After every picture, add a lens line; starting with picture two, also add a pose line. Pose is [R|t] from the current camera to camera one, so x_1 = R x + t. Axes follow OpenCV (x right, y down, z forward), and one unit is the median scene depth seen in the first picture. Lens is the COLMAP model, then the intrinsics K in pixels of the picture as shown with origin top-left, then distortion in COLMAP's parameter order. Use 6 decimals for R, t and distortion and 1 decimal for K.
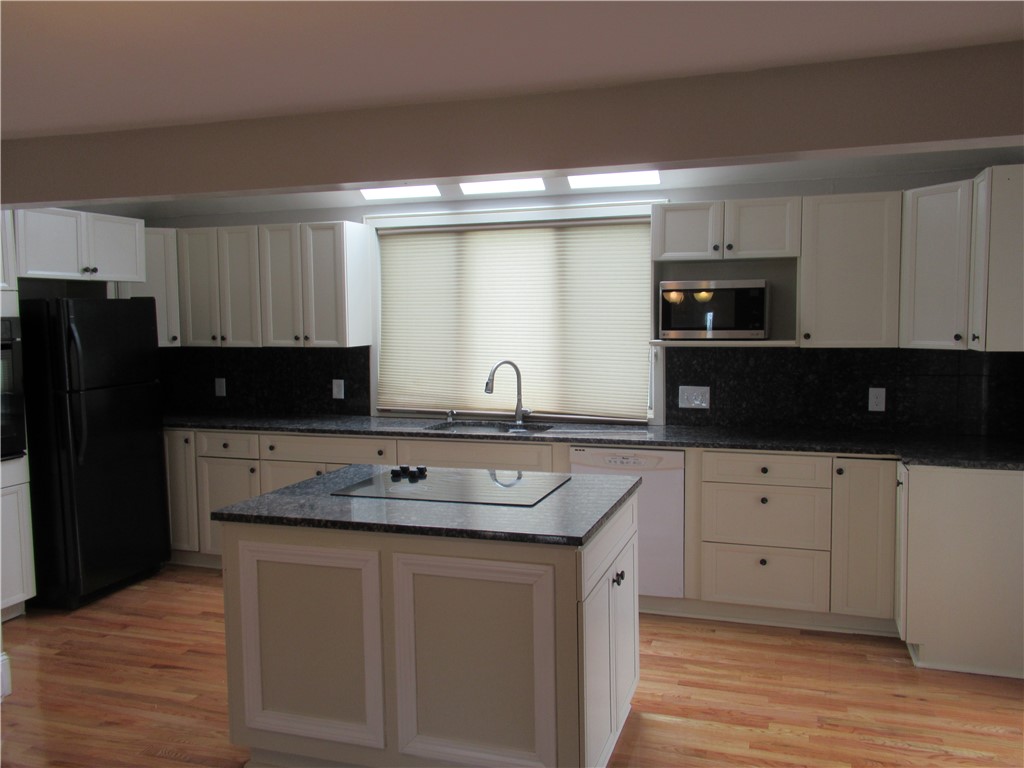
lens RADIAL K [[868.0, 0, 506.0], [0, 868.0, 384.4], [0, 0, 1]] dist [0.007128, 0.015102]
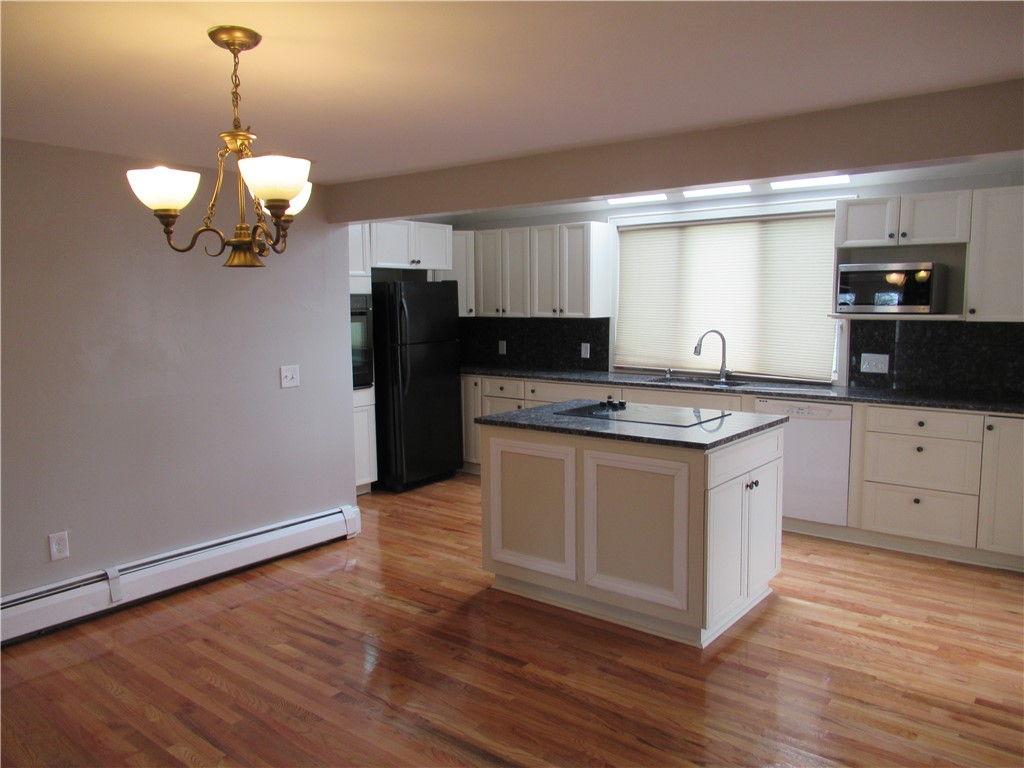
lens RADIAL K [[773.1, 0, 501.0], [0, 773.1, 387.0], [0, 0, 1]] dist [0.001676, -0.012504]
pose [[0.938591, 0.042162, -0.342446, 0.109469], [-0.030767, 0.998779, 0.038645, 0.023511], [0.343657, -0.025736, 0.938743, -0.171909]]
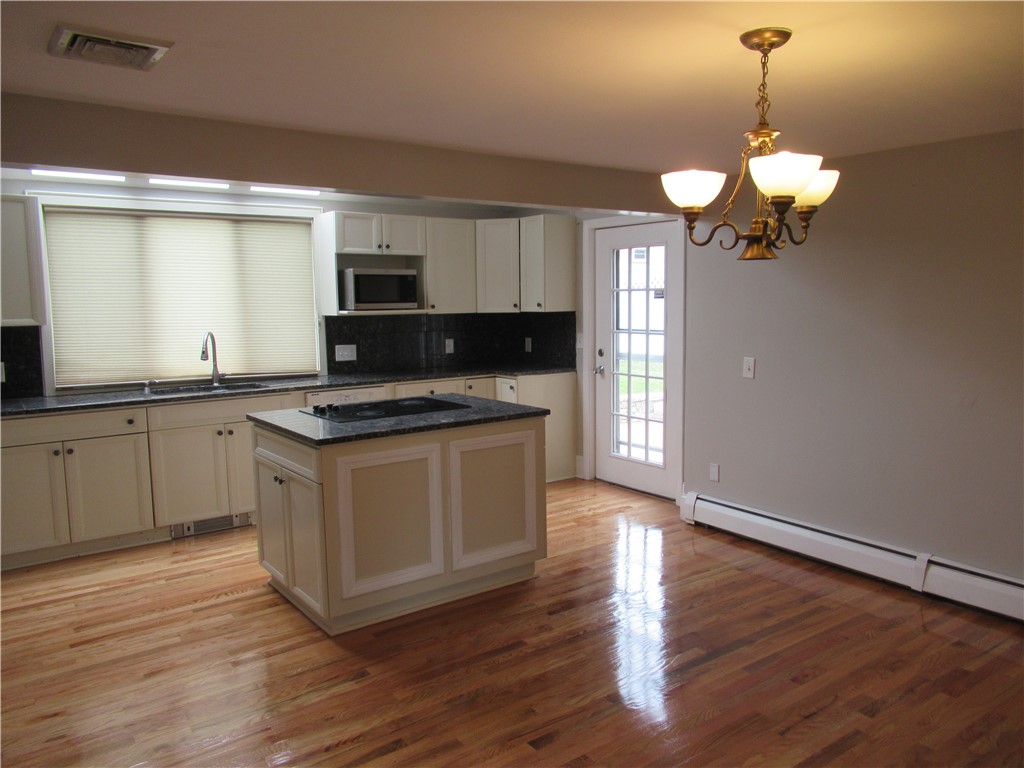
lens RADIAL K [[773.1, 0, 531.0], [0, 773.1, 387.2], [0, 0, 1]] dist [0.001676, -0.012504]
pose [[0.561777, -0.095423, 0.821767, -0.689400], [0.072844, 0.995173, 0.065761, 0.010596], [-0.824075, 0.022918, 0.566017, 0.060313]]
